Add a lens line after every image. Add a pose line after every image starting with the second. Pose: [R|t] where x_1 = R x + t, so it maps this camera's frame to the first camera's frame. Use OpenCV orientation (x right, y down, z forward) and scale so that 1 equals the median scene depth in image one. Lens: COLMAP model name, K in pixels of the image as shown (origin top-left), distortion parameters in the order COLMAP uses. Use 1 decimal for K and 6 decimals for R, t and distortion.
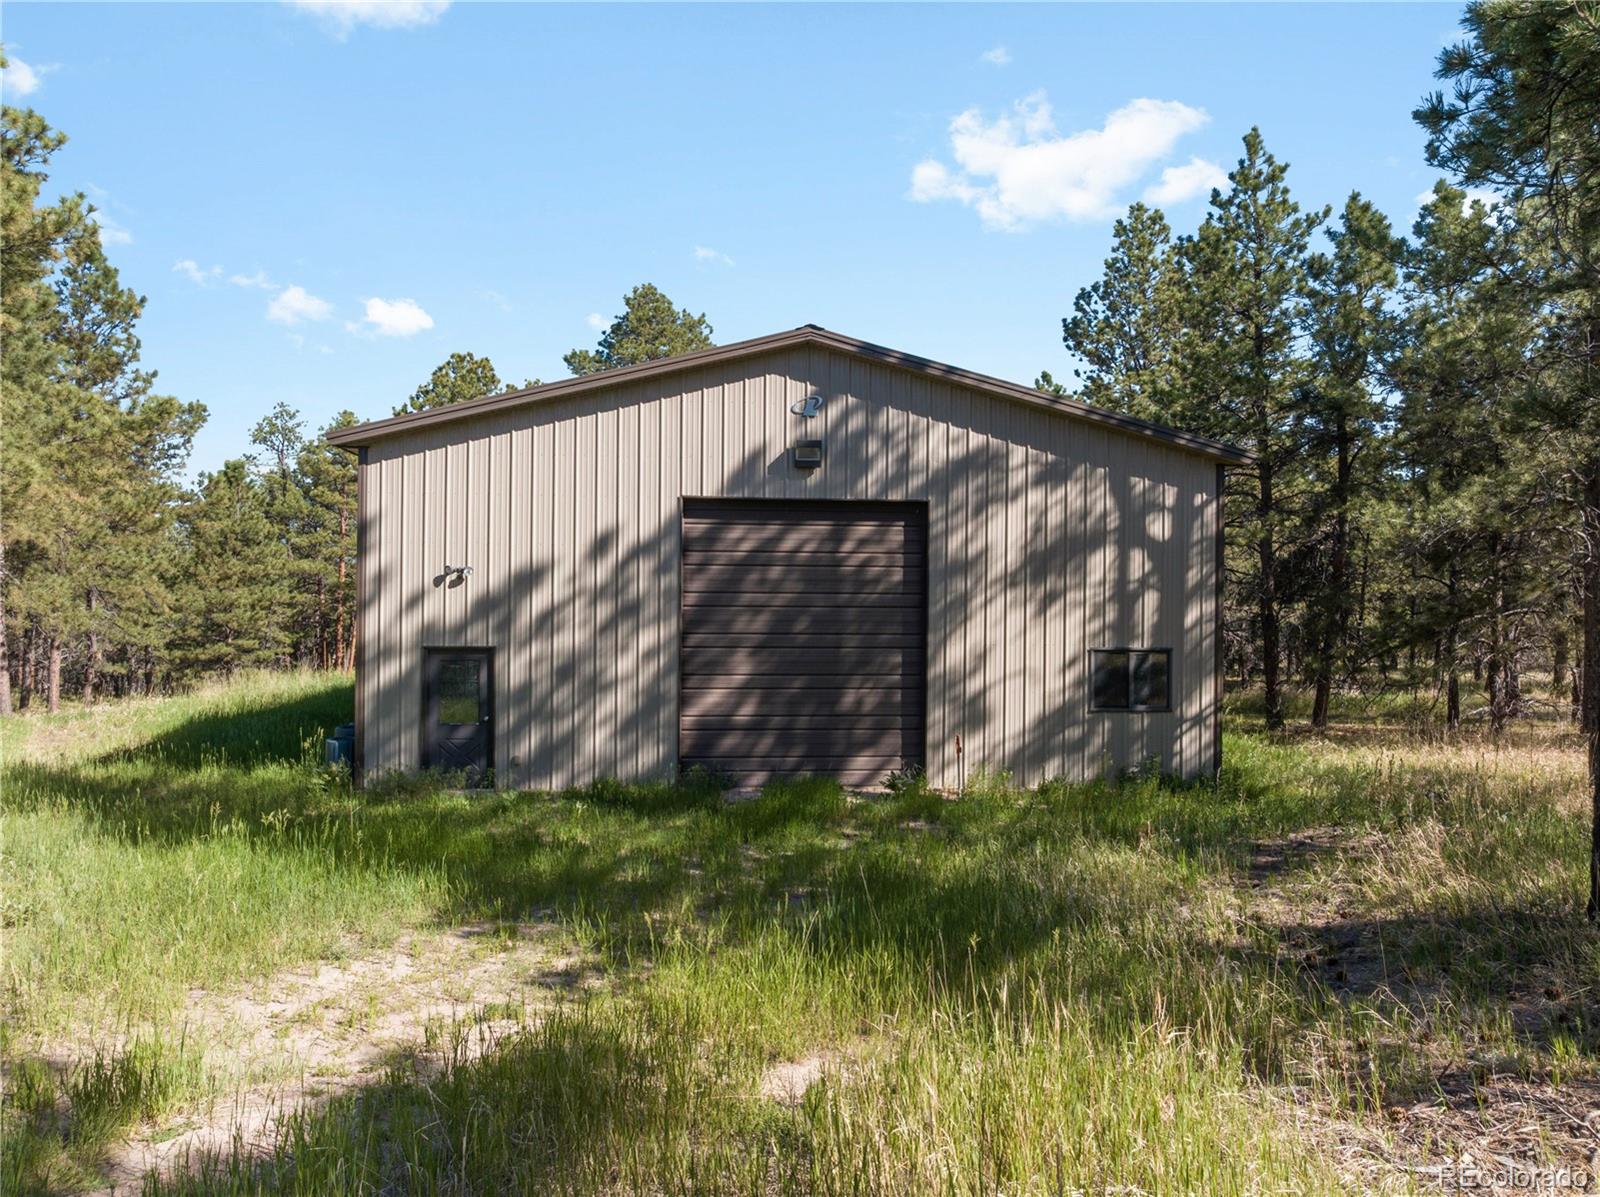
lens RADIAL K [[1118.2, 0, 803.9], [0, 1118.2, 597.0], [0, 0, 1]] dist [-0.052281, -0.006520]
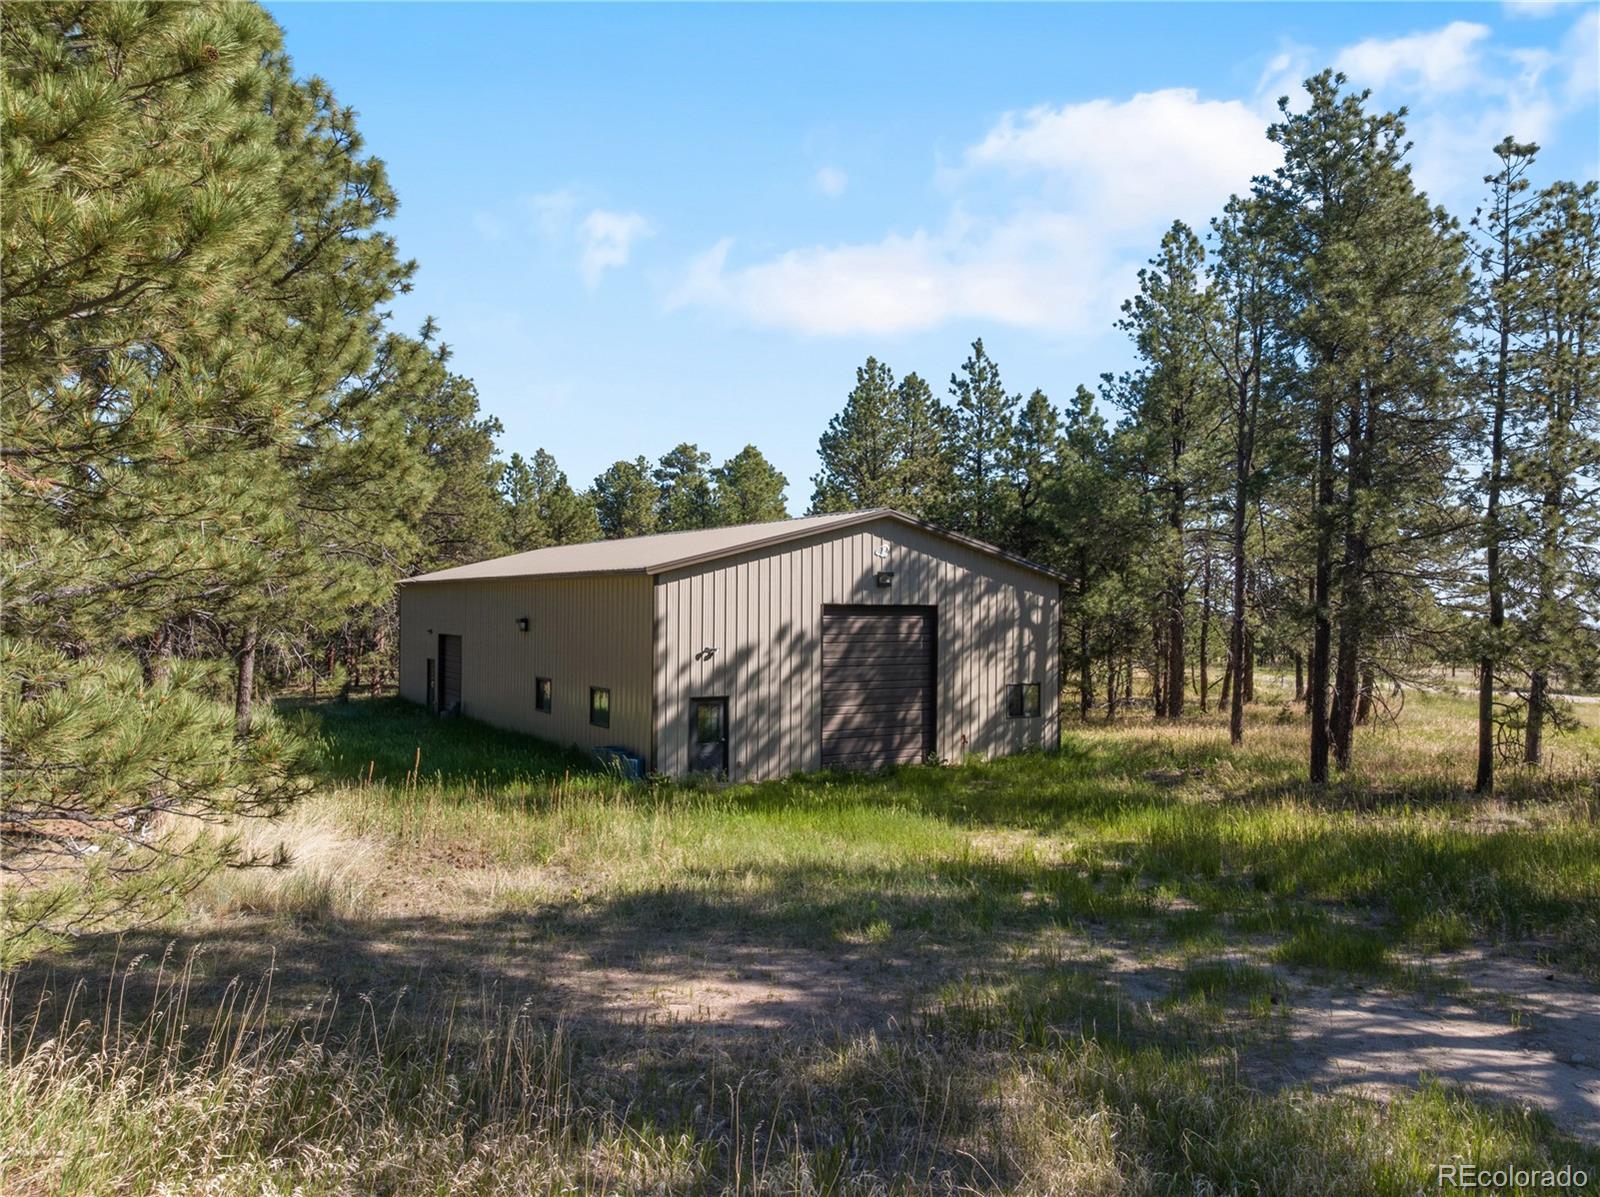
lens RADIAL K [[1118.2, 0, 796.8], [0, 1118.2, 599.8], [0, 0, 1]] dist [-0.052281, -0.006520]
pose [[0.892493, 0.000009, 0.451061, -0.895099], [-0.000970, 0.999998, 0.001900, -0.095837], [-0.451060, -0.002133, 0.892491, -0.497958]]
